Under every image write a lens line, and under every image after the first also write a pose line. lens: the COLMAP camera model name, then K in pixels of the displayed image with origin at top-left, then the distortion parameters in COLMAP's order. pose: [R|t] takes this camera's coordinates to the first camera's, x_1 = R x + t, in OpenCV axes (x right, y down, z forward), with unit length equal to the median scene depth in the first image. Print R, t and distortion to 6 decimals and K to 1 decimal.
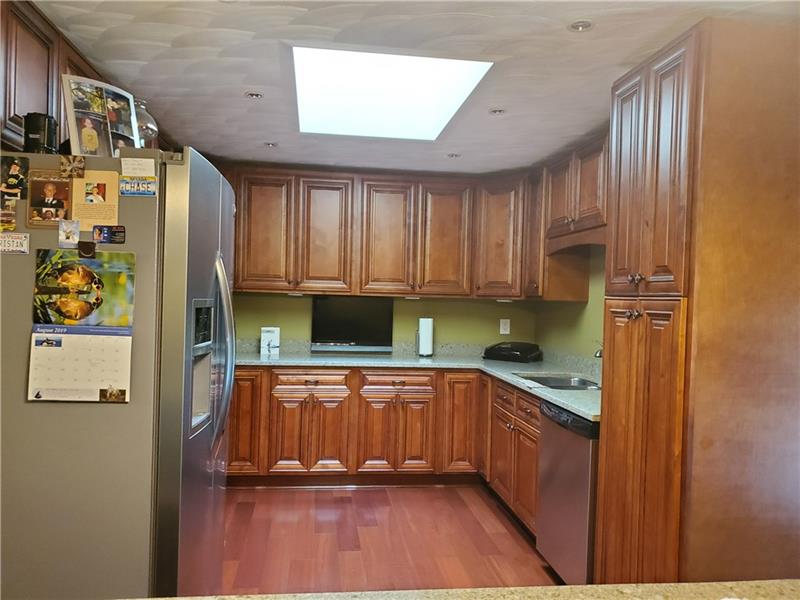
lens RADIAL K [[624.6, 0, 375.4], [0, 624.6, 307.1], [0, 0, 1]] dist [0.046162, -0.060612]
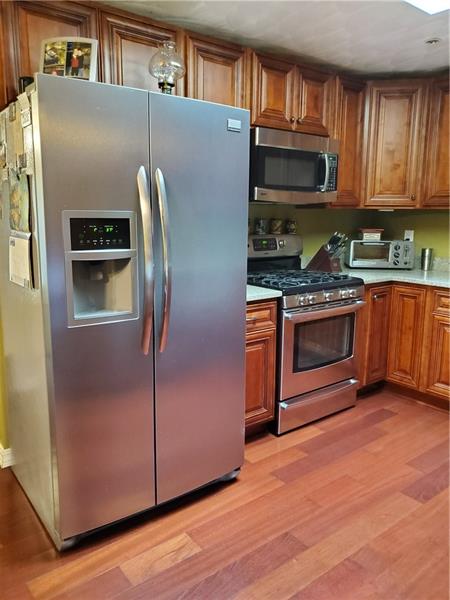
lens RADIAL K [[468.5, 0, 226.5], [0, 468.5, 295.2], [0, 0, 1]] dist [0.046162, -0.060612]
pose [[0.540012, 0.135141, -0.830737, 0.285688], [-0.010333, 0.988015, 0.154009, -0.001402], [0.841594, -0.074583, 0.534937, 0.364597]]
